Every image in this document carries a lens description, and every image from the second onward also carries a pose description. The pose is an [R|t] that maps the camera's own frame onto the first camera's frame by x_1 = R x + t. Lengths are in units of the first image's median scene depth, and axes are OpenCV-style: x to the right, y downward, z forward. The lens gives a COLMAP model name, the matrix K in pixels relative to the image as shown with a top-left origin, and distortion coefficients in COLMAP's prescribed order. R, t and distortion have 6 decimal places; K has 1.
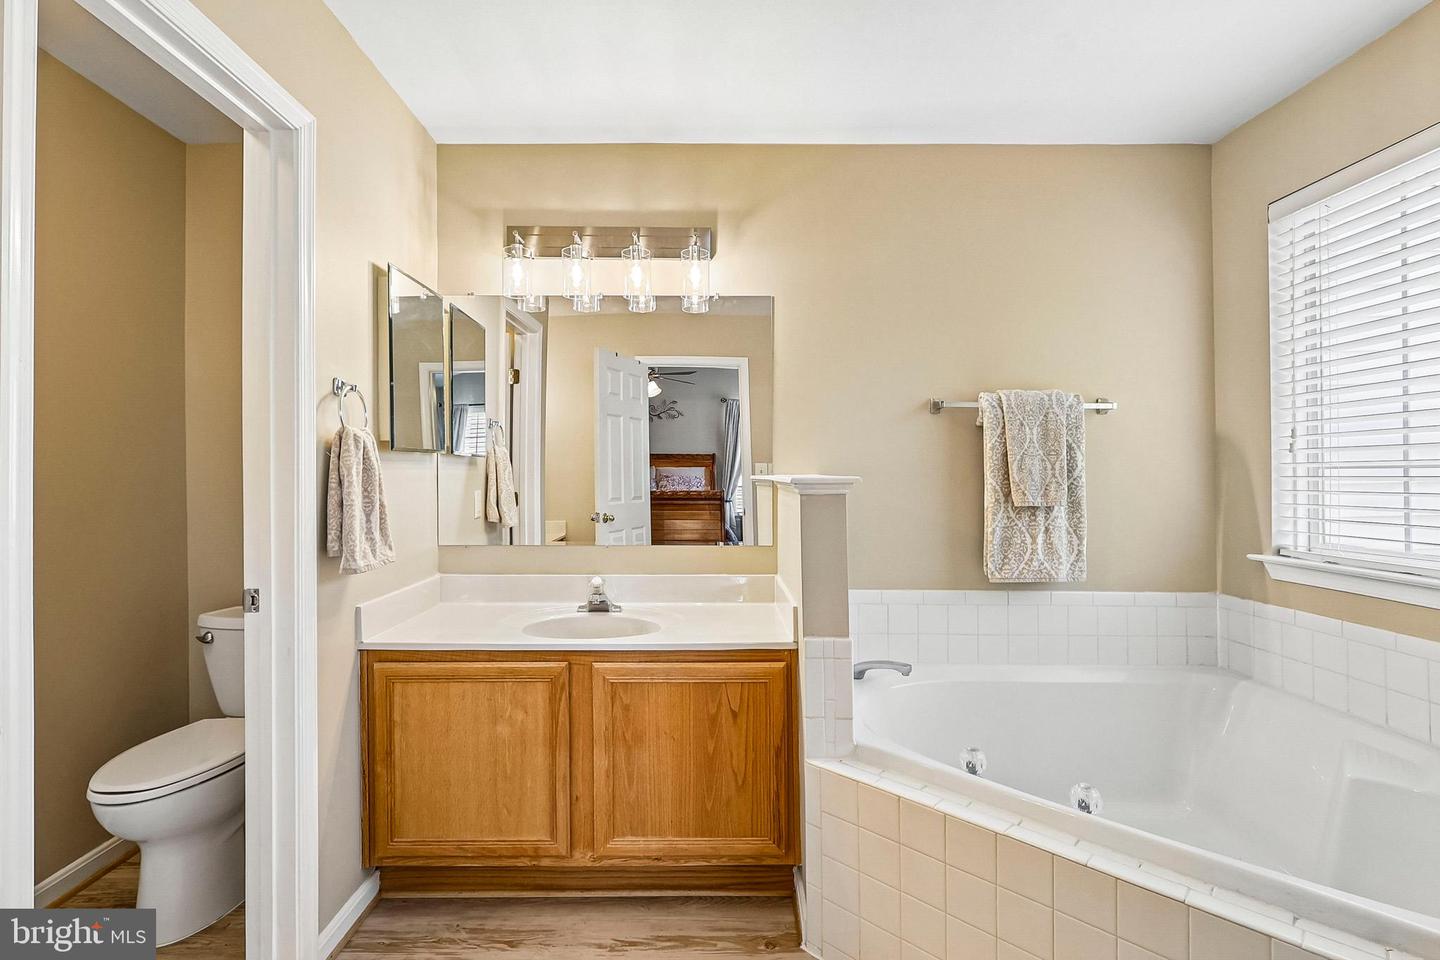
lens RADIAL K [[667.9, 0, 711.9], [0, 667.9, 469.3], [0, 0, 1]] dist [-0.000125, -0.000745]
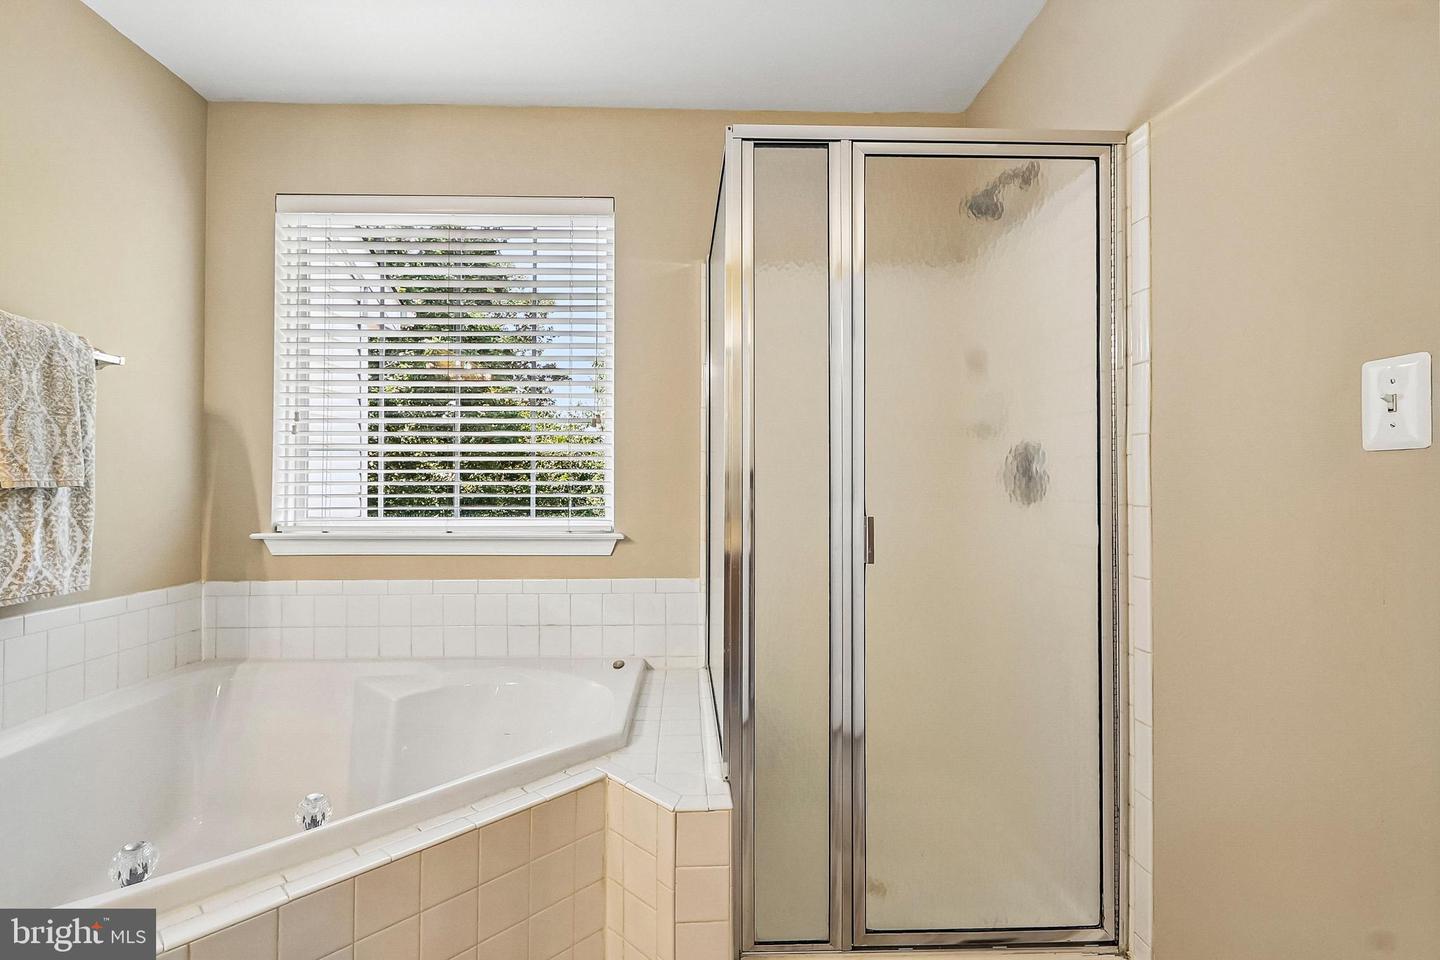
lens RADIAL K [[667.9, 0, 711.9], [0, 667.9, 469.3], [0, 0, 1]] dist [-0.000125, -0.000745]
pose [[-0.019662, 0.017646, 0.999651, -0.201270], [-0.008759, 0.999803, -0.017821, 0.042181], [-0.999768, -0.009106, -0.019504, 0.328862]]
